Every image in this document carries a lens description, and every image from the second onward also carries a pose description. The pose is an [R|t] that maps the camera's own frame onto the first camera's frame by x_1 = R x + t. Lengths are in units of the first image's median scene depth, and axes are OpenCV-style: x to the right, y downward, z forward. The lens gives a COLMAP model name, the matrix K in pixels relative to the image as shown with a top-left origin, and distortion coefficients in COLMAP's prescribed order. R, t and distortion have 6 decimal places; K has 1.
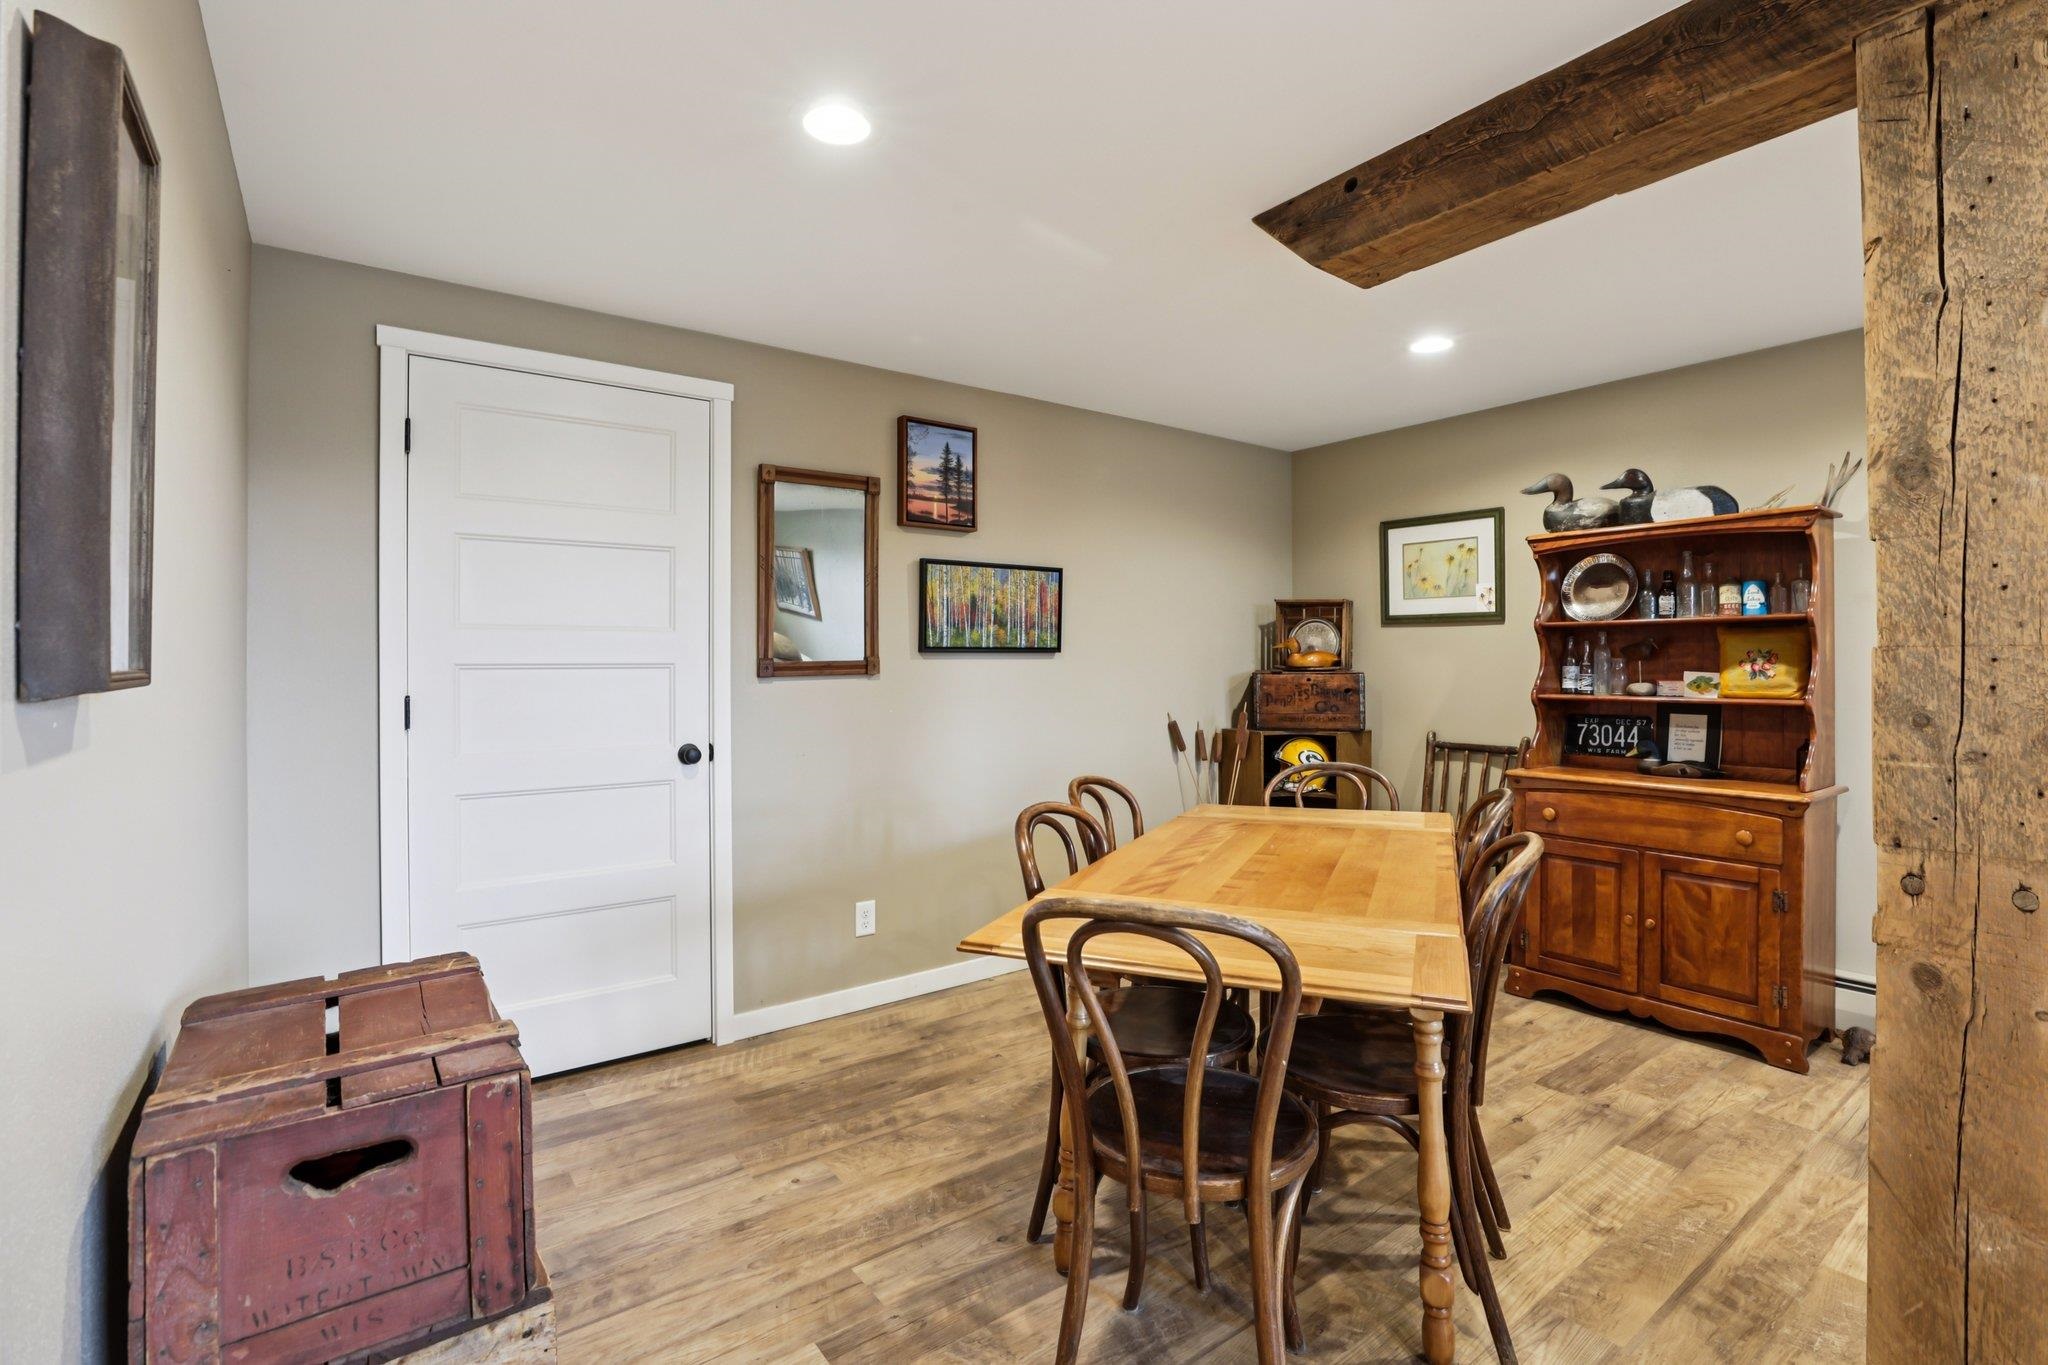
lens RADIAL K [[938.5, 0, 1026.5], [0, 938.5, 658.0], [0, 0, 1]] dist [-0.044911, 0.013564]
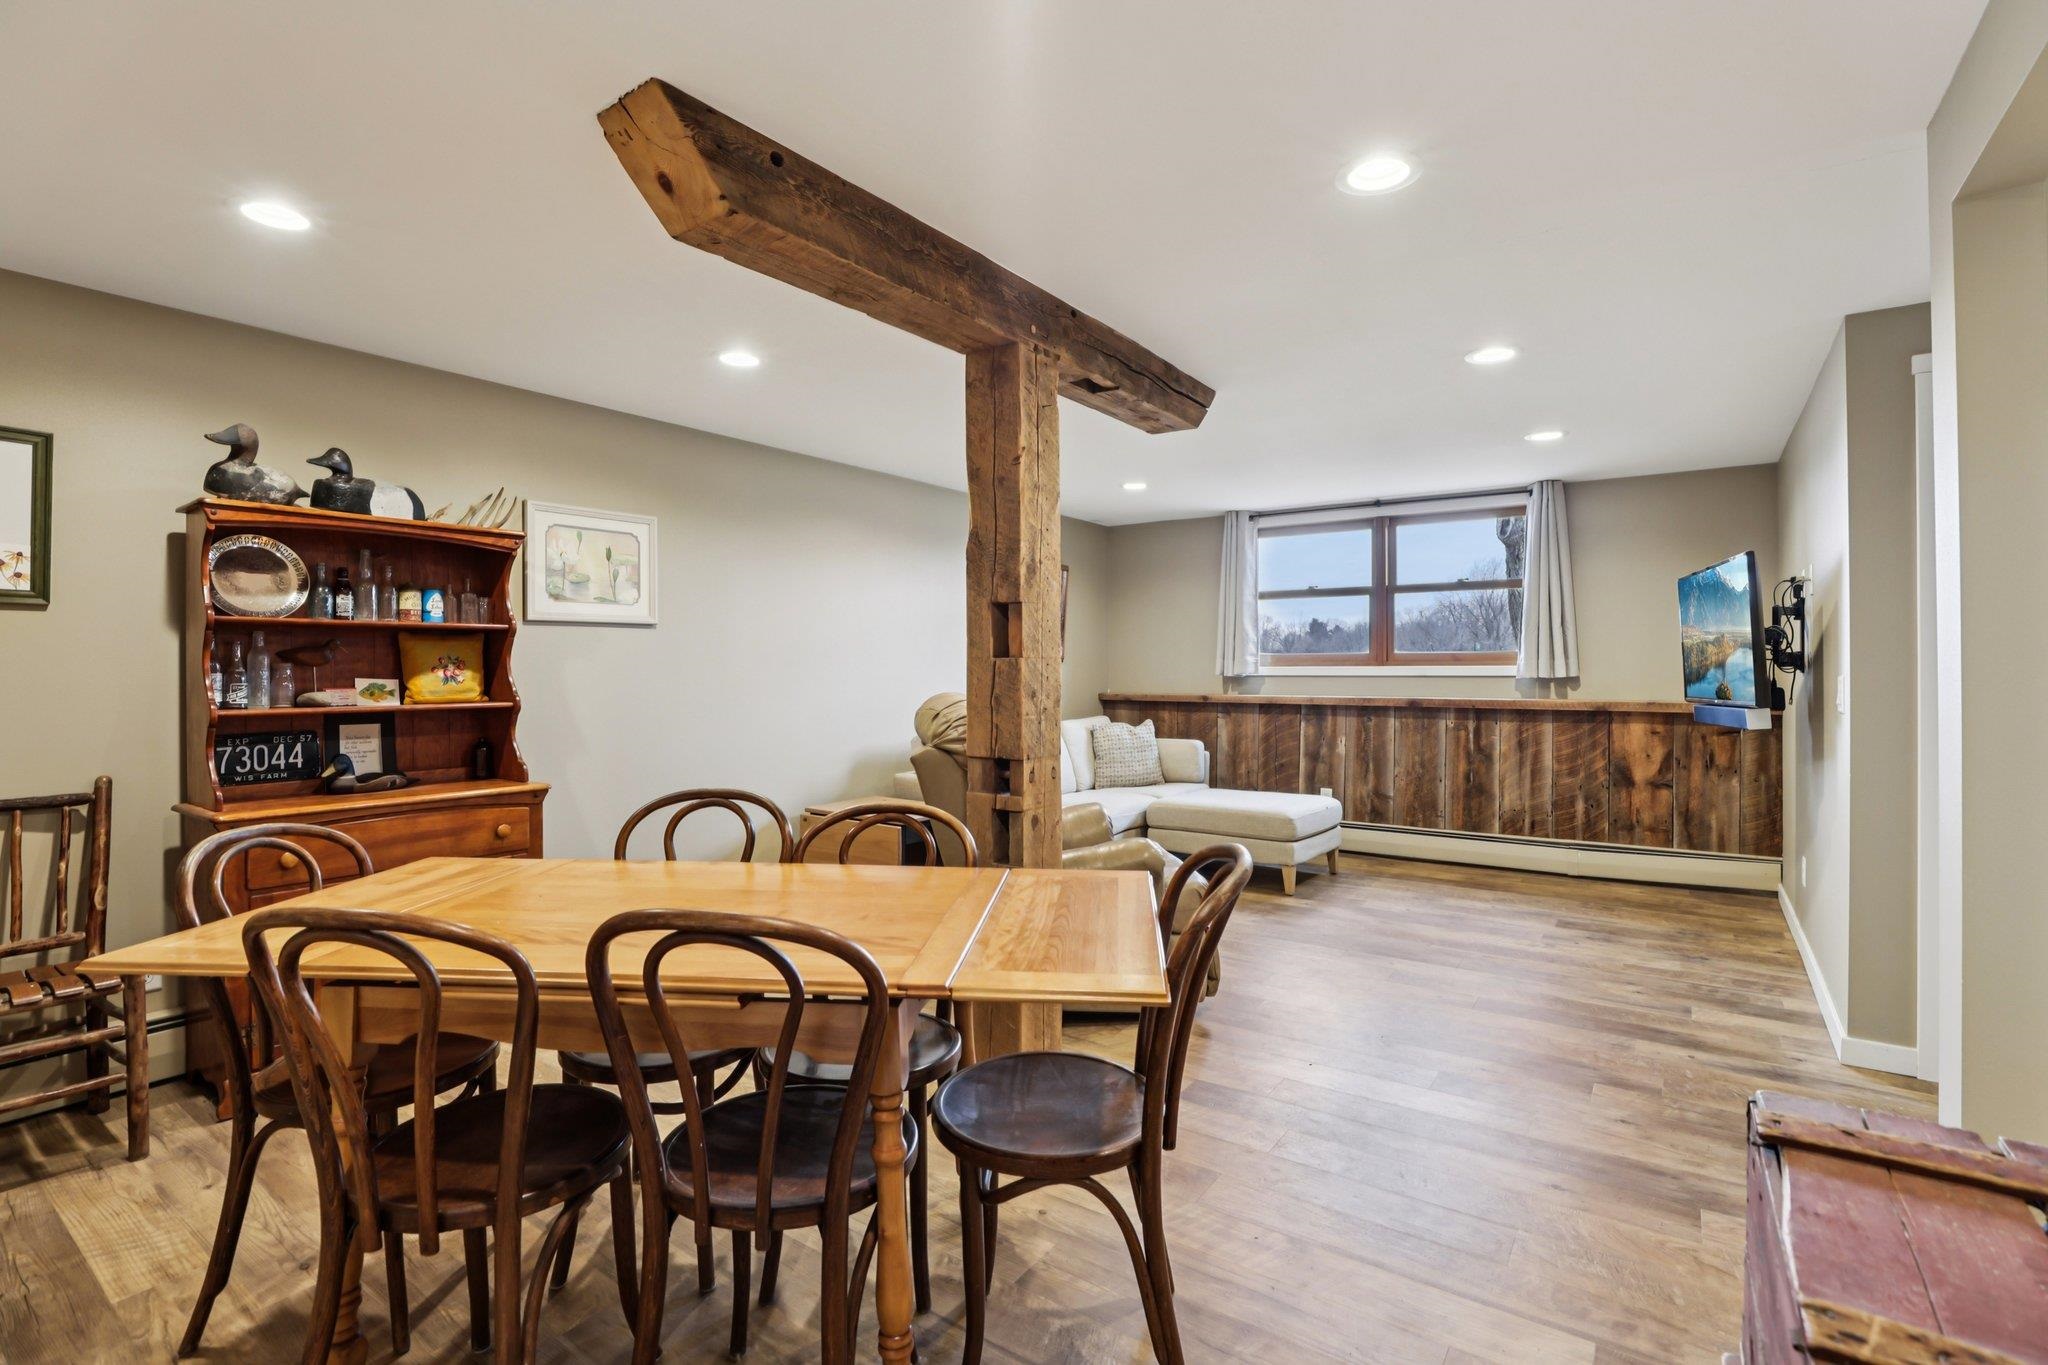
lens RADIAL K [[934.6, 0, 1034.5], [0, 934.6, 659.4], [0, 0, 1]] dist [-0.043991, 0.012848]
pose [[-0.317332, 0.009055, 0.948271, -0.359312], [-0.003586, 0.999936, -0.010749, 0.002863], [-0.948308, -0.006811, -0.317279, 0.612928]]
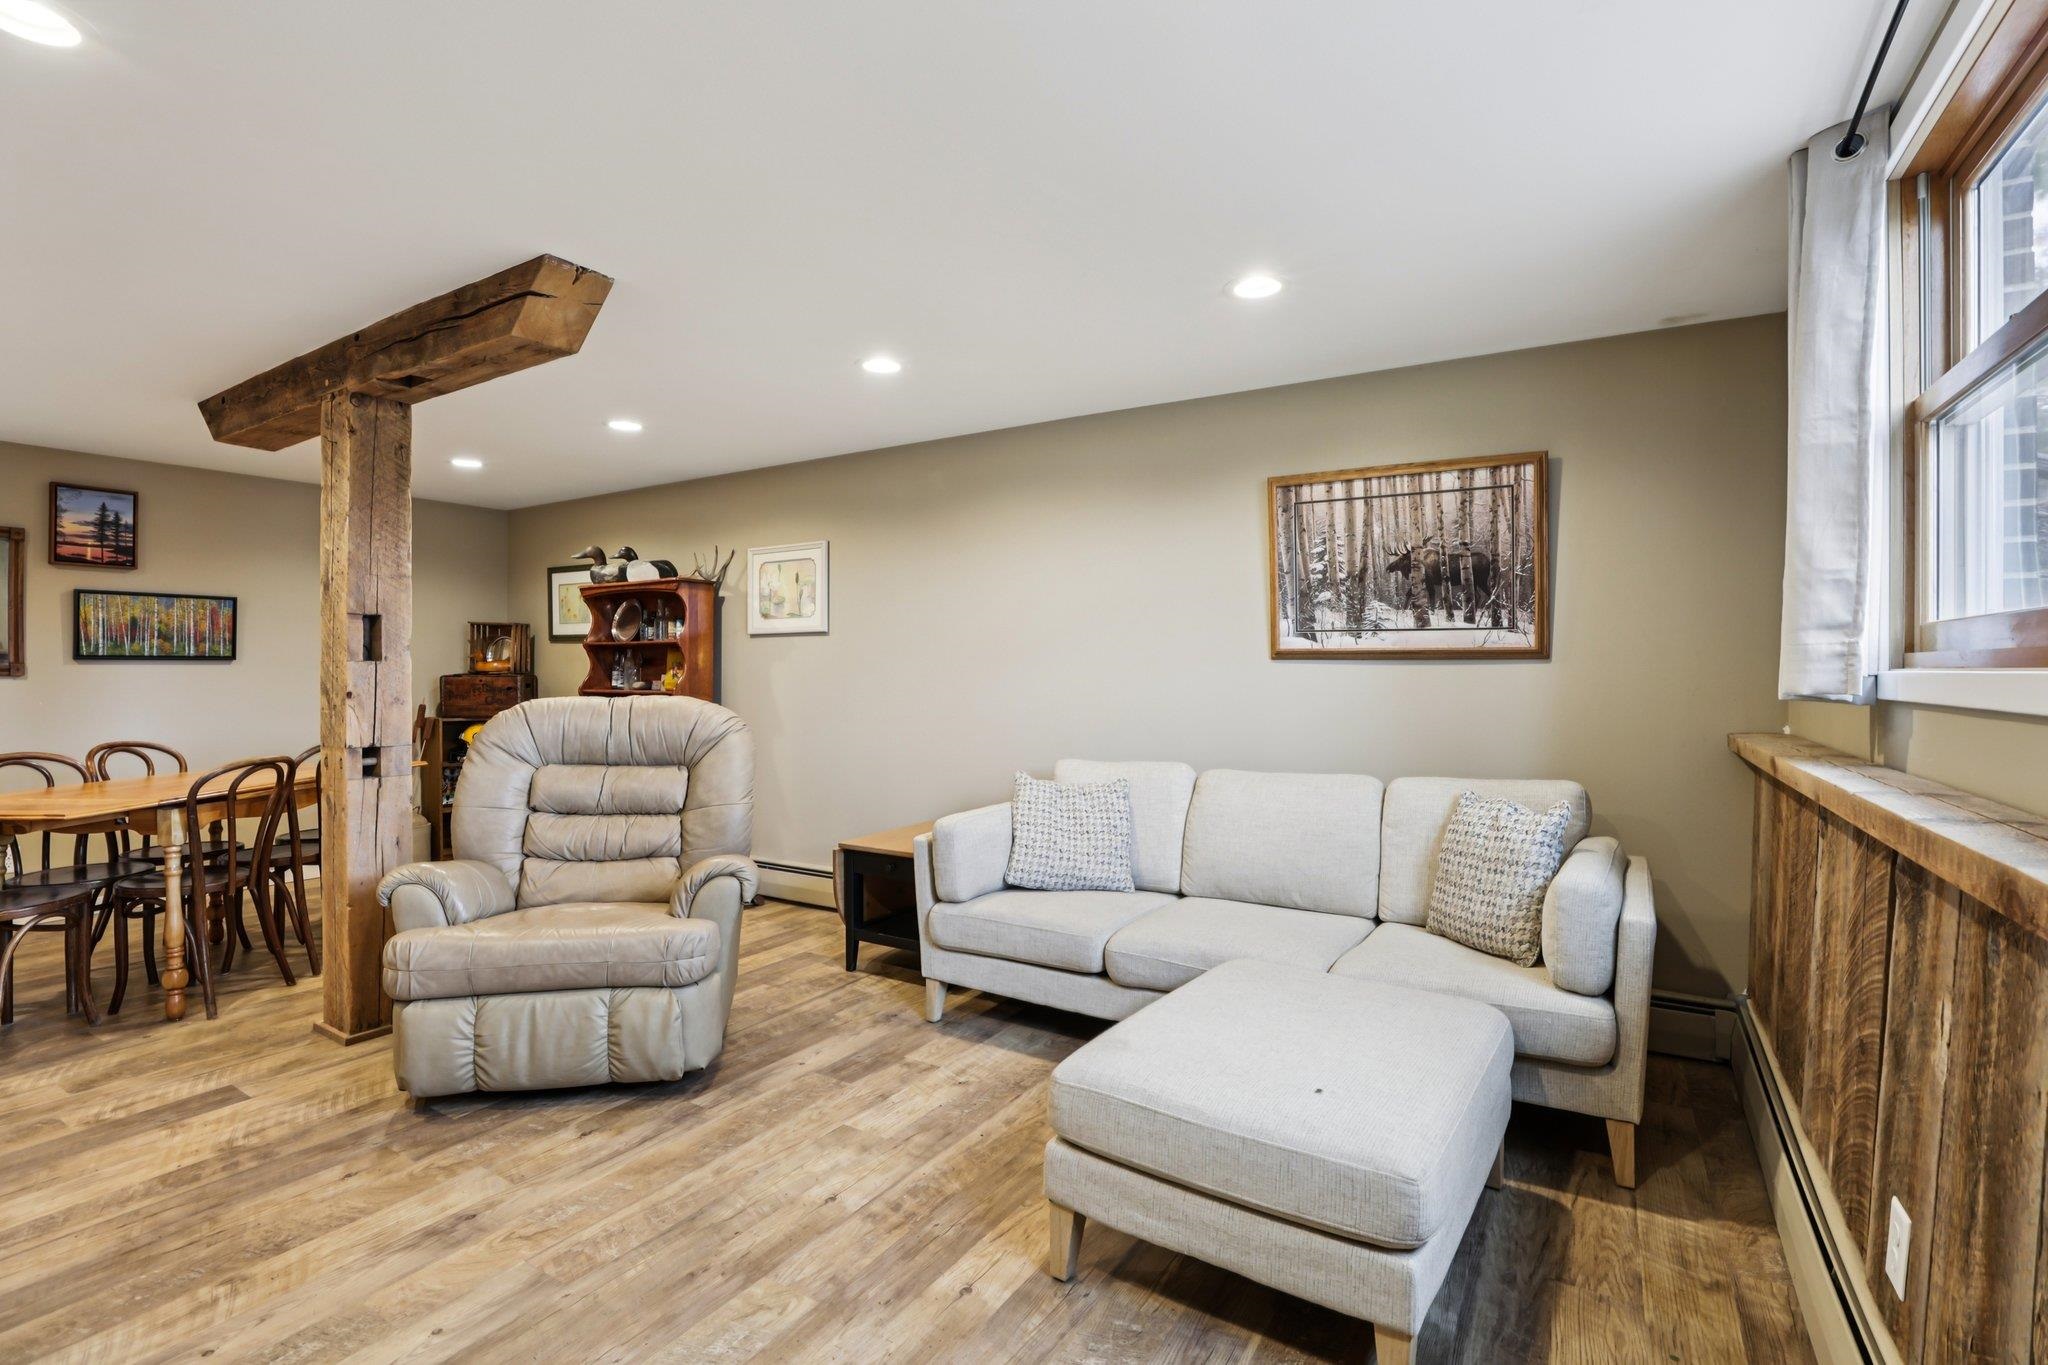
lens RADIAL K [[938.5, 0, 1026.5], [0, 938.5, 658.0], [0, 0, 1]] dist [-0.044911, 0.013564]
pose [[0.926557, 0.006674, 0.376096, 0.654402], [-0.004045, 0.999962, -0.007779, -0.003385], [-0.376134, 0.005686, 0.926548, -0.701423]]
